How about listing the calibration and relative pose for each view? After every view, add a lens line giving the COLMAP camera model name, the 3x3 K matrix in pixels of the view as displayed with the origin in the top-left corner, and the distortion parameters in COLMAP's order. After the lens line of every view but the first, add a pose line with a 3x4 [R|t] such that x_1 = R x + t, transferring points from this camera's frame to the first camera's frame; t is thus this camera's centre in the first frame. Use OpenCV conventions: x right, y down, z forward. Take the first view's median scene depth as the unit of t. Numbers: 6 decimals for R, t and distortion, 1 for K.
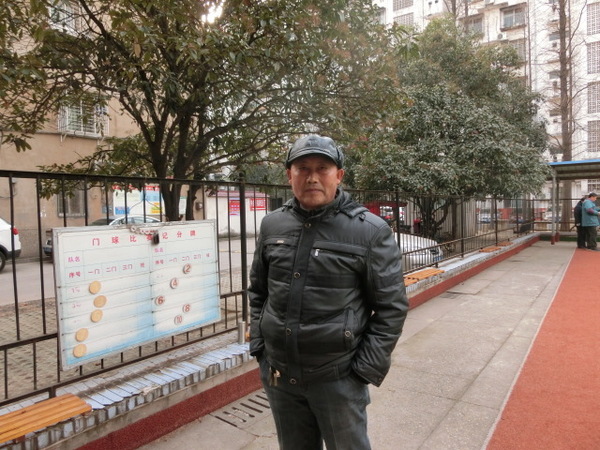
lens RADIAL K [[413.8, 0, 301.8], [0, 413.8, 226.2], [0, 0, 1]] dist [-0.034545, 0.006578]
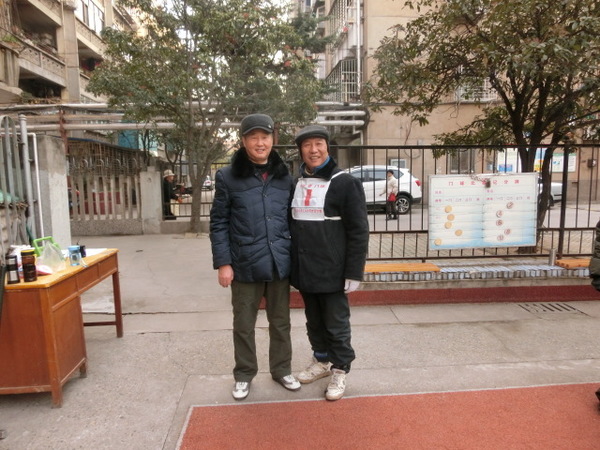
lens RADIAL K [[418.3, 0, 300.0], [0, 418.3, 225.0], [0, 0, 1]] dist [-0.026388, 0.007253]
pose [[0.626841, 0.103124, -0.772292, 0.433349], [-0.028718, 0.993587, 0.109363, 0.032414], [0.778617, -0.046375, 0.625783, -0.560106]]
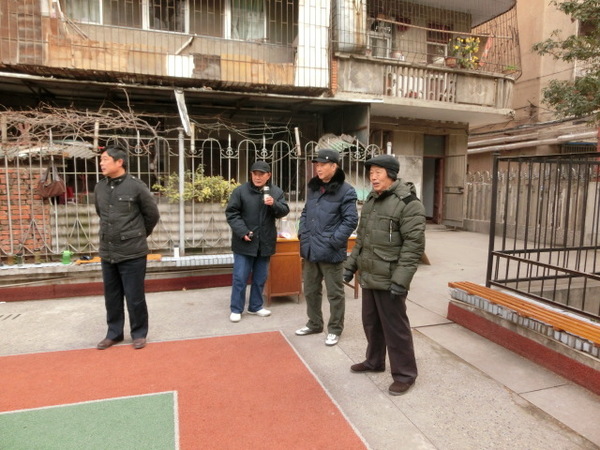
lens RADIAL K [[413.8, 0, 301.8], [0, 413.8, 226.2], [0, 0, 1]] dist [-0.034545, 0.006578]
pose [[-0.608325, 0.099519, -0.787424, 0.694493], [-0.027896, 0.988814, 0.146524, -0.046913], [0.793198, 0.111101, -0.598744, 0.751881]]
